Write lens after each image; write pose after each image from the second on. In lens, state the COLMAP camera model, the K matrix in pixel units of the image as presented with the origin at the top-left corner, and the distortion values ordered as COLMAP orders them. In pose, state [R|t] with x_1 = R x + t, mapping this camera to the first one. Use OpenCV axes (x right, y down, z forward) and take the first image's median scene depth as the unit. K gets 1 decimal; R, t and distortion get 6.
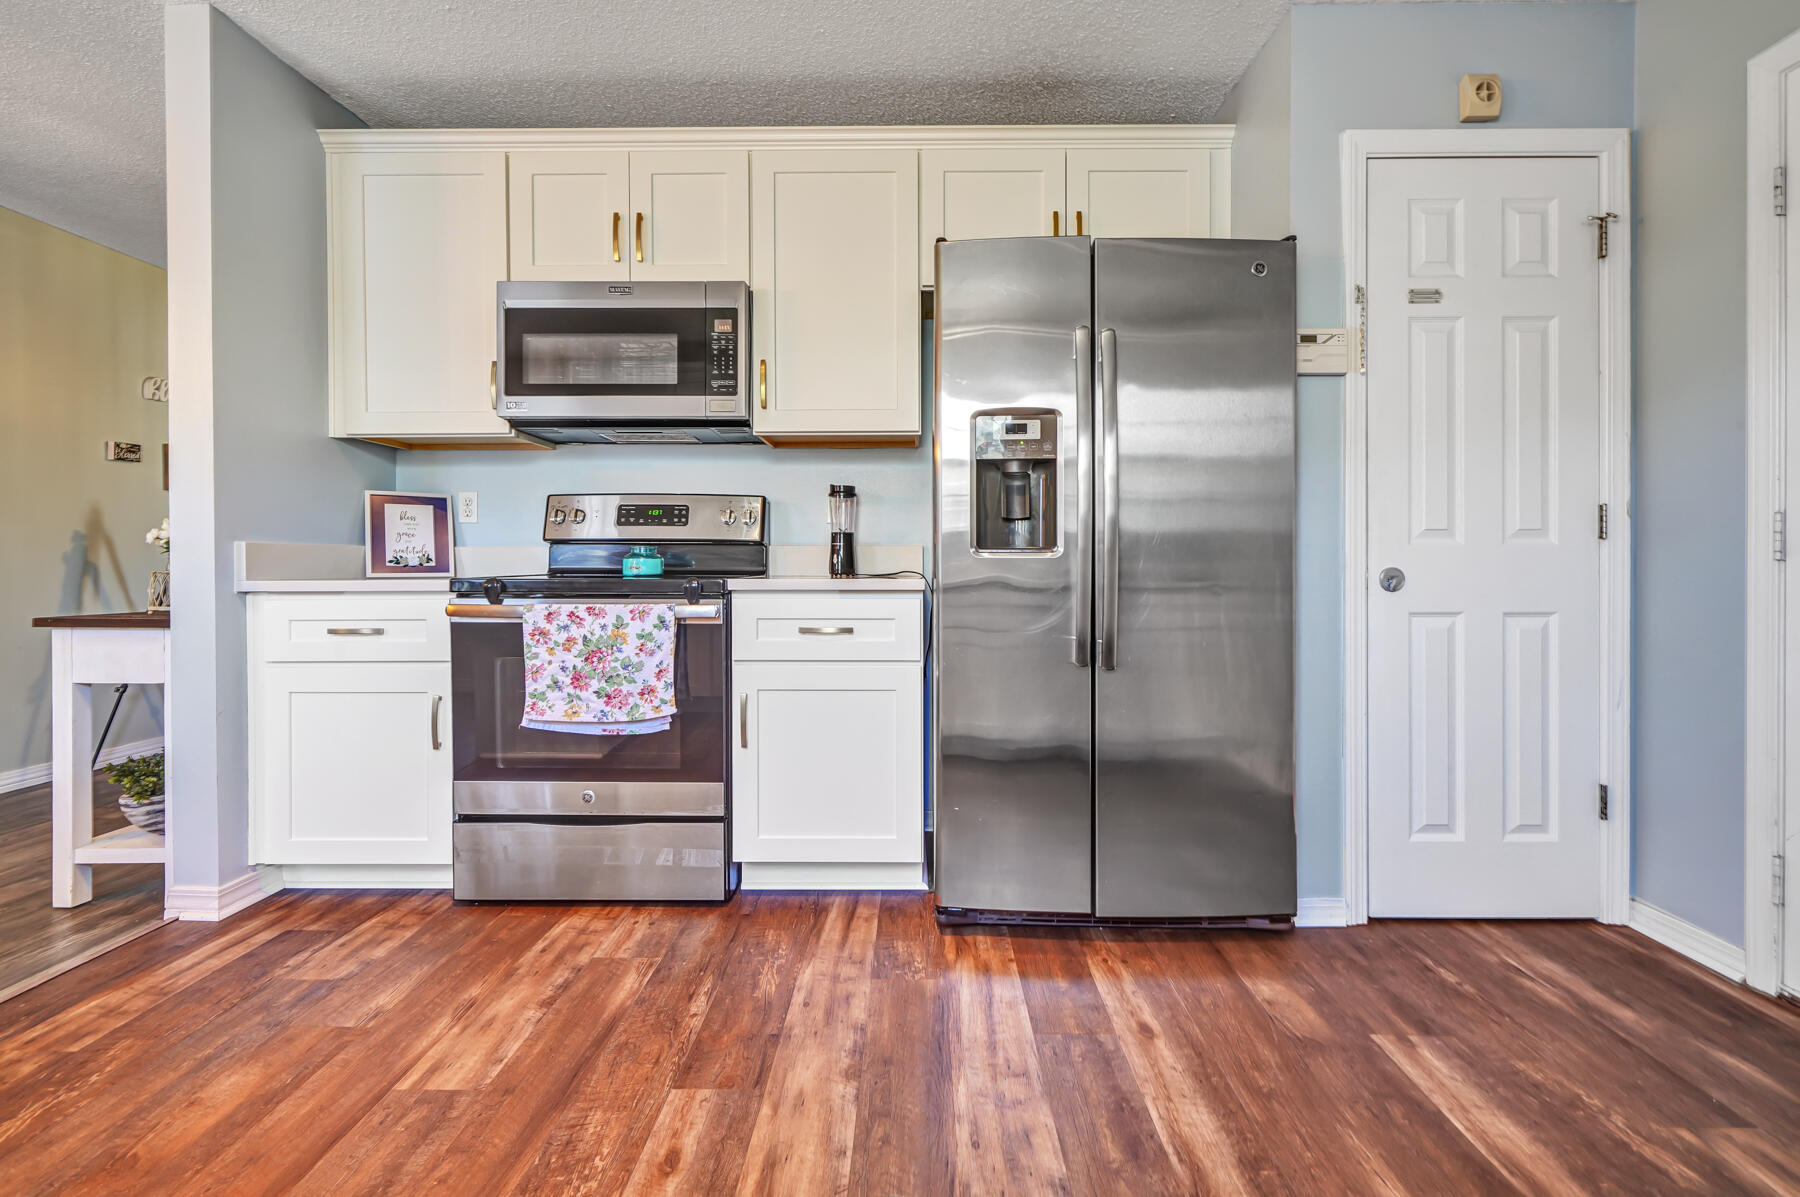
lens RADIAL K [[778.1, 0, 888.1], [0, 778.1, 568.8], [0, 0, 1]] dist [0.000144, -0.000576]
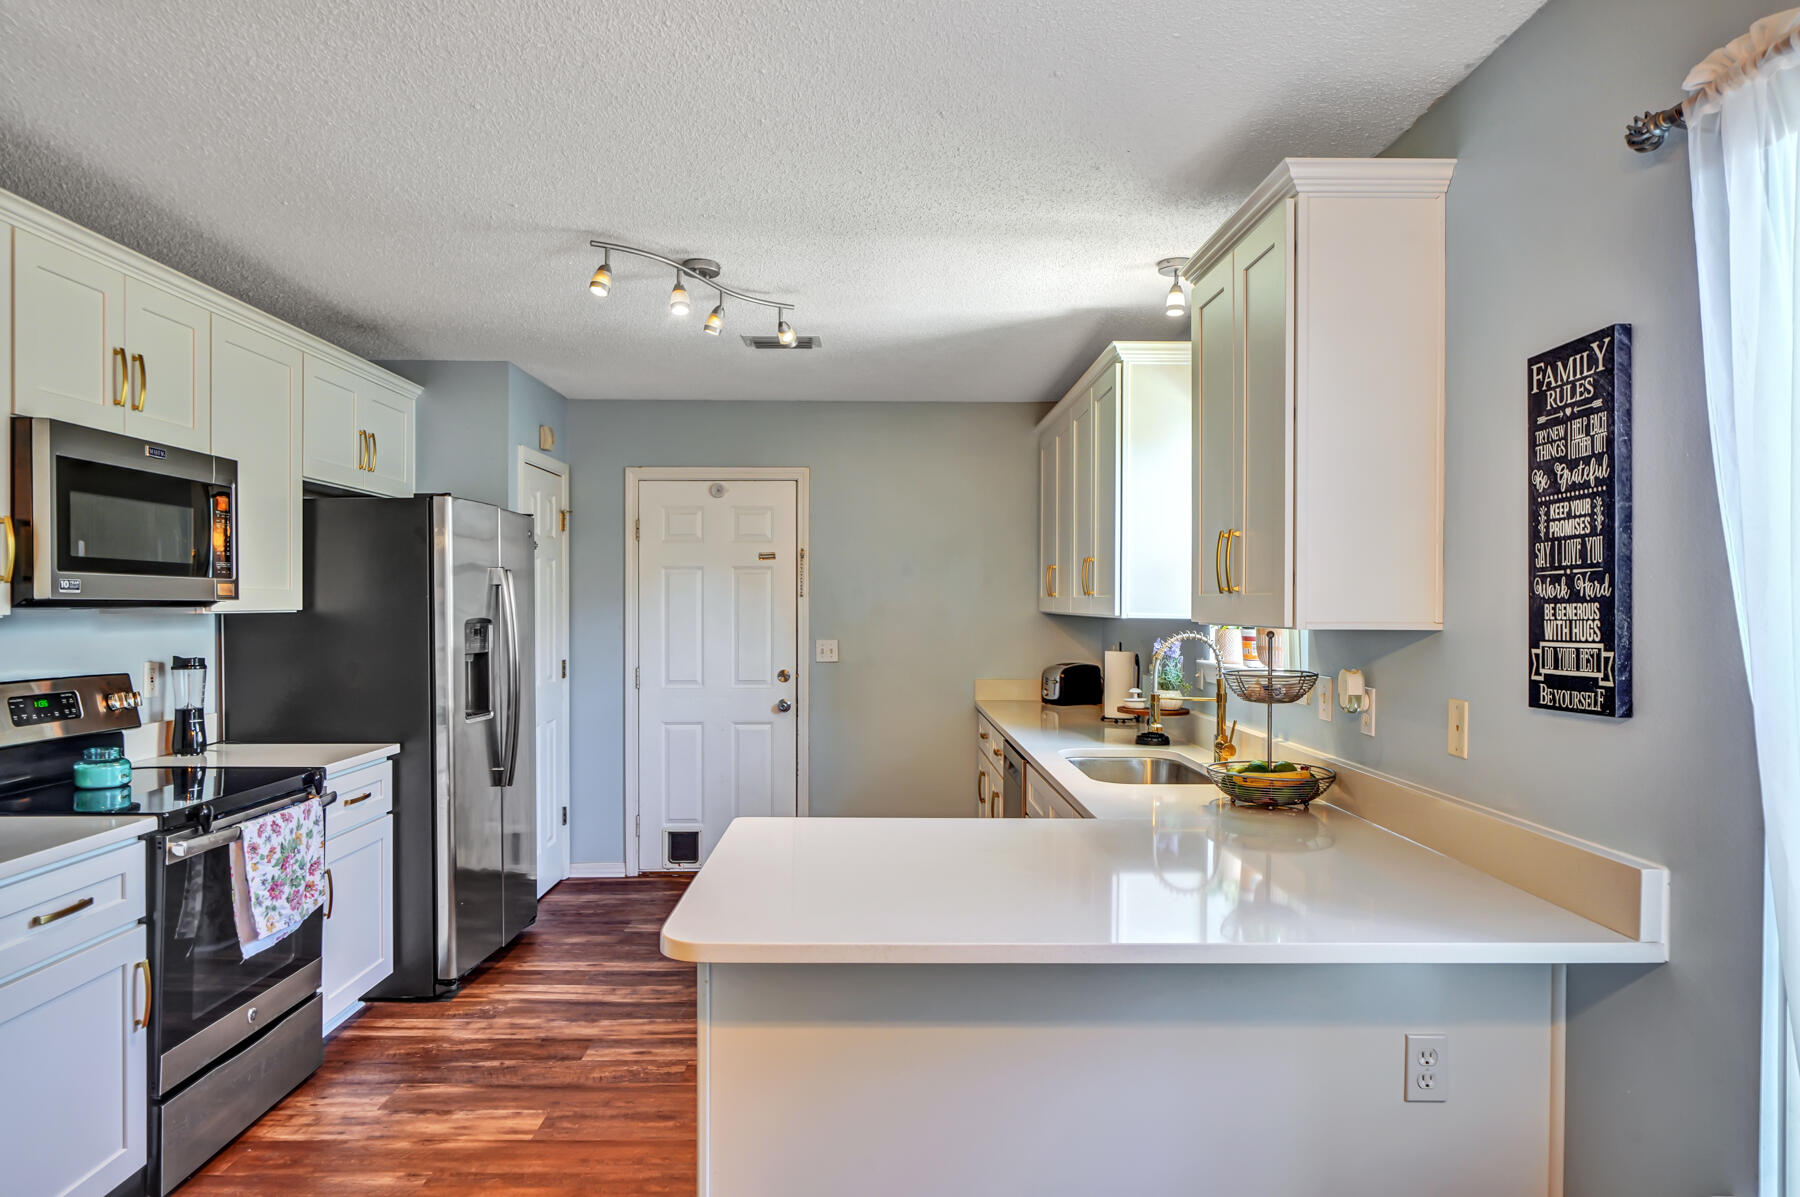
lens RADIAL K [[1093.2, 0, 894.2], [0, 1093.2, 603.9], [0, 0, 1]] dist [-0.041875, -0.000841]
pose [[-0.017965, 0.000684, 0.999838, -2.091057], [0.006141, 0.999981, -0.000574, -0.251704], [-0.999820, 0.006130, -0.017969, 0.280771]]
